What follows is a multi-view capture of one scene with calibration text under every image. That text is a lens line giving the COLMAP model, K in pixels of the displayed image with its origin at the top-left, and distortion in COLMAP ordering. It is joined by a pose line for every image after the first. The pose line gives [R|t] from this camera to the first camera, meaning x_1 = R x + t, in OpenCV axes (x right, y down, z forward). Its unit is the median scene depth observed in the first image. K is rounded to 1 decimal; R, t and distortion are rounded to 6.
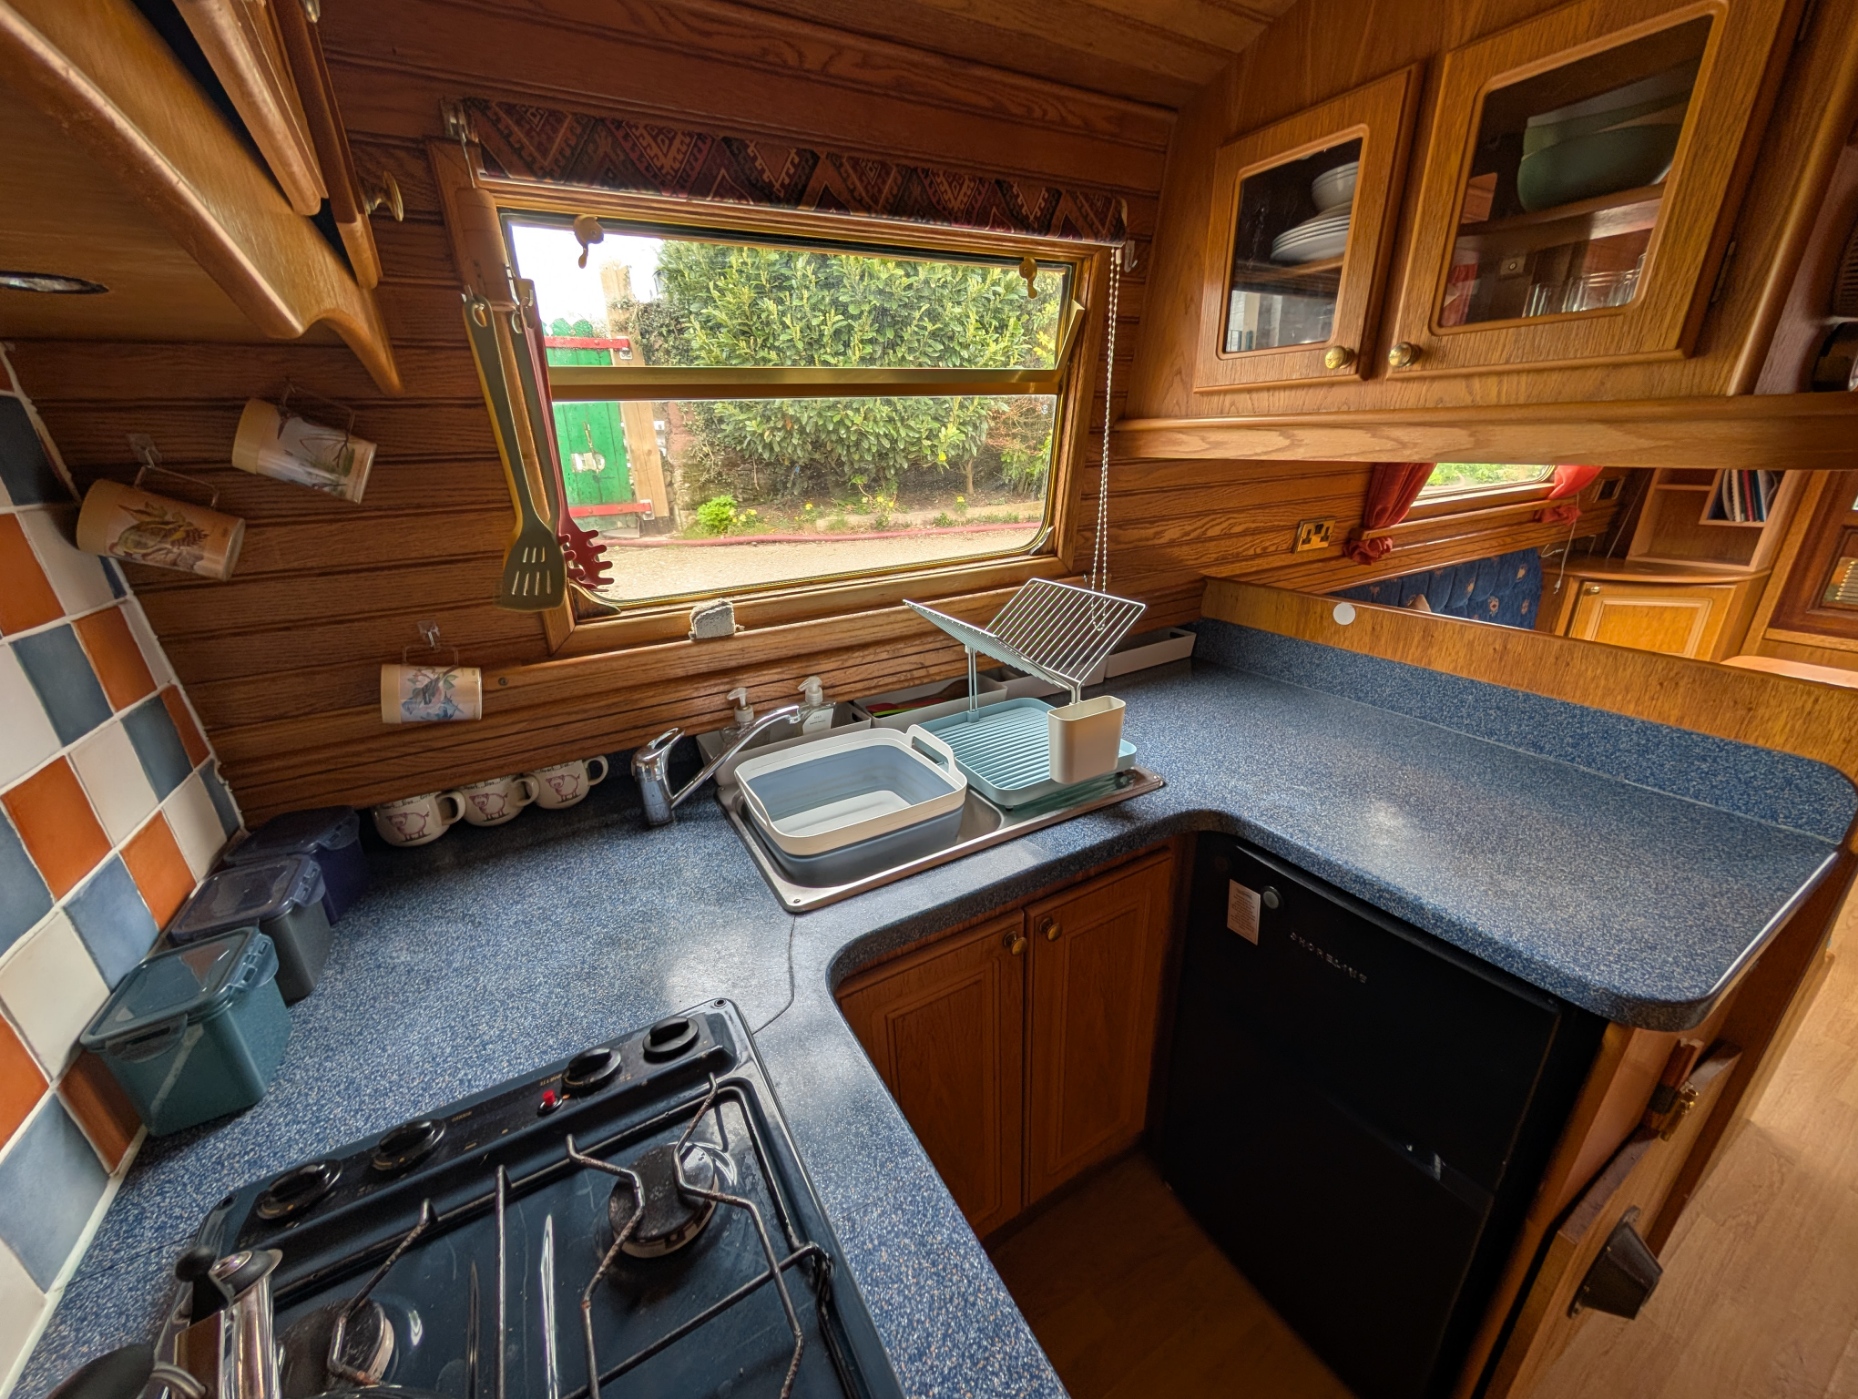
lens RADIAL K [[704.4, 0, 931.4], [0, 704.4, 708.3], [0, 0, 1]] dist [-0.000742, 0.000039]
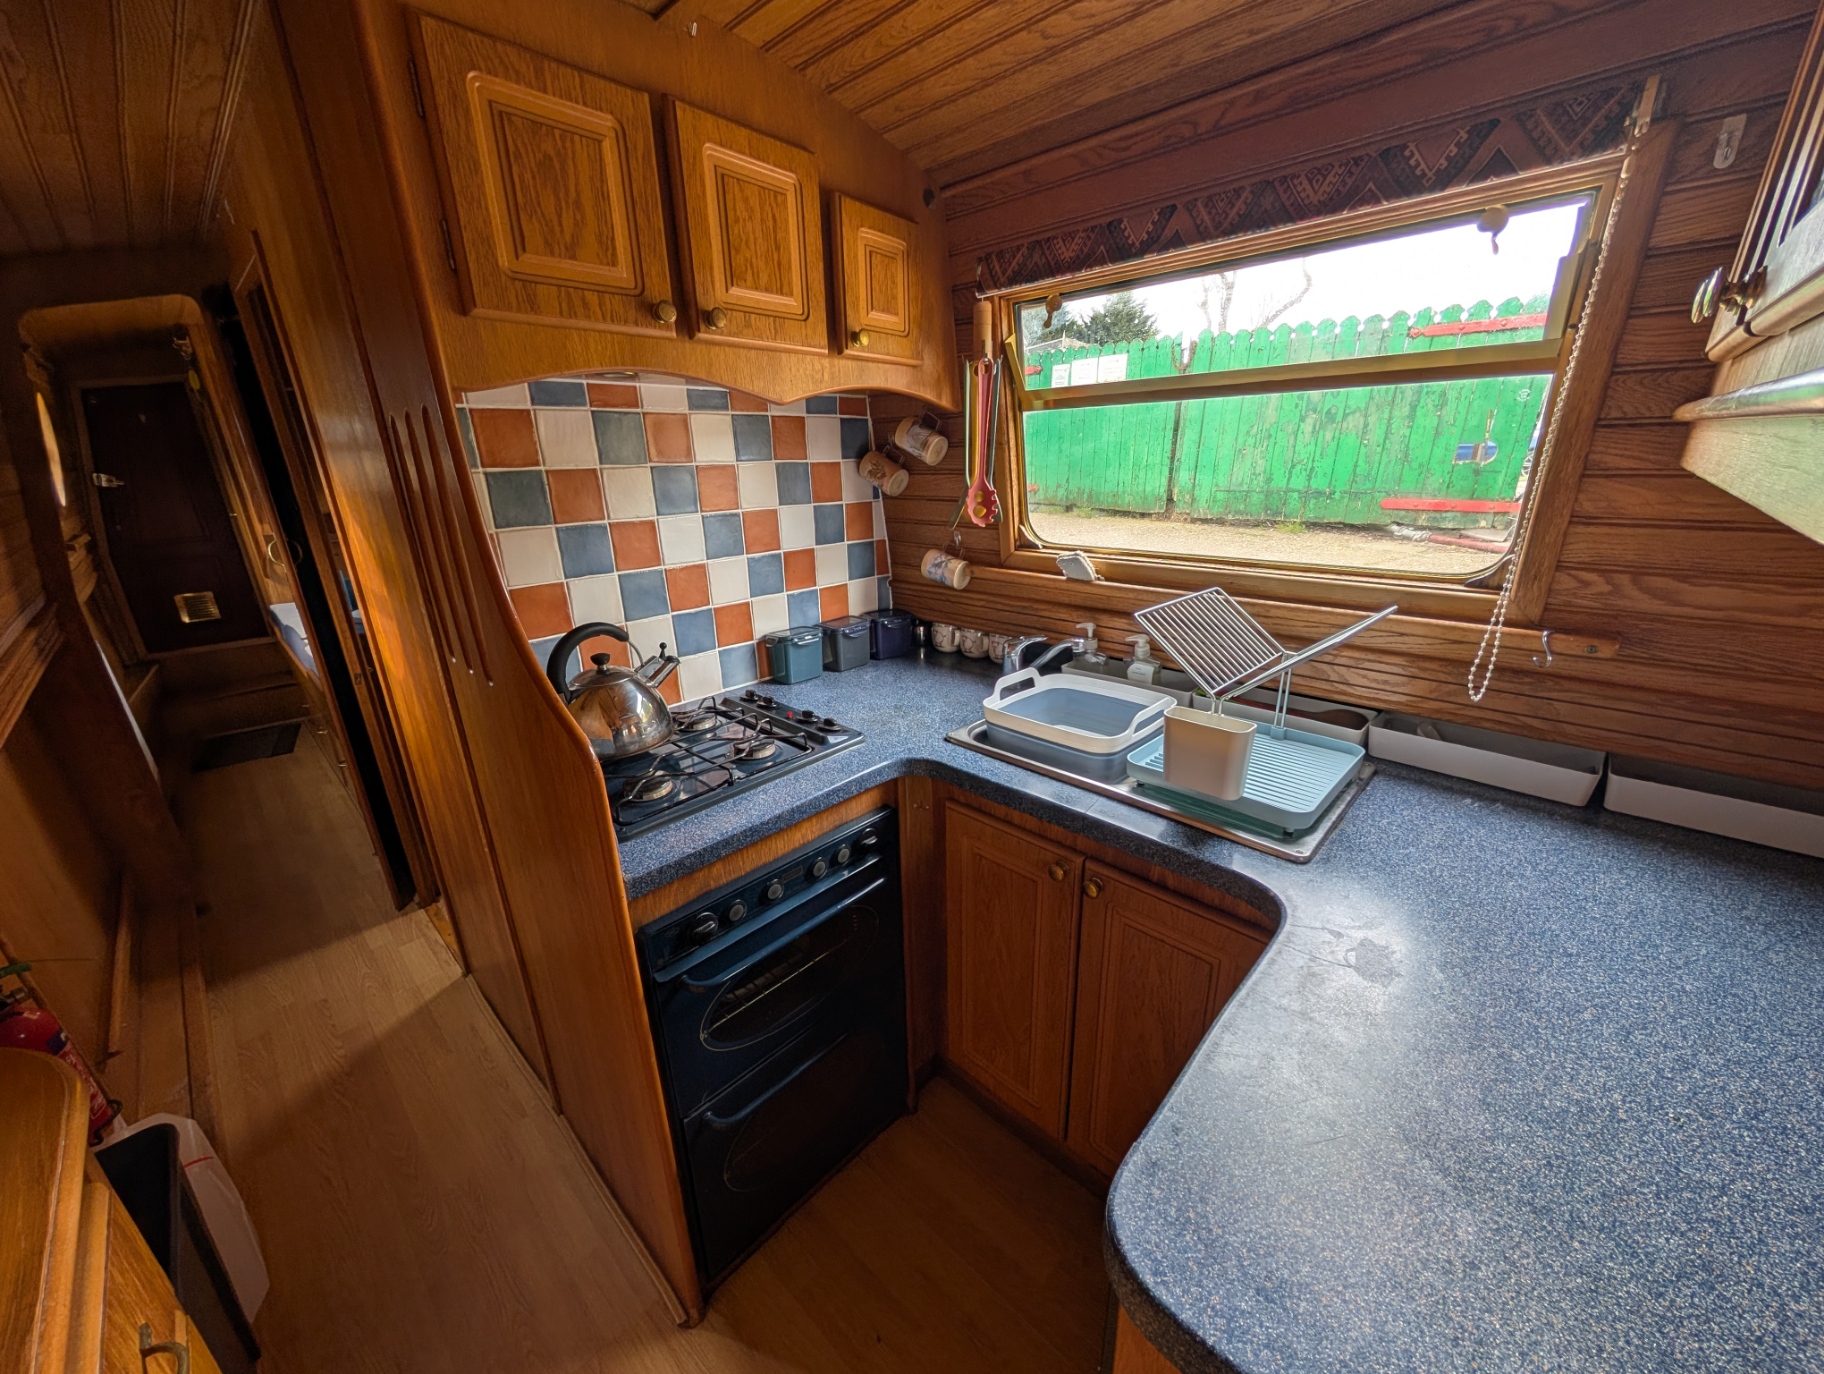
lens RADIAL K [[691.6, 0, 928.6], [0, 691.6, 694.5], [0, 0, 1]] dist [-0.000742, 0.000039]
pose [[0.293334, 0.340980, -0.893134, 1.016817], [-0.338345, 0.910793, 0.236598, -0.133430], [0.894135, 0.232785, 0.382536, 0.319580]]
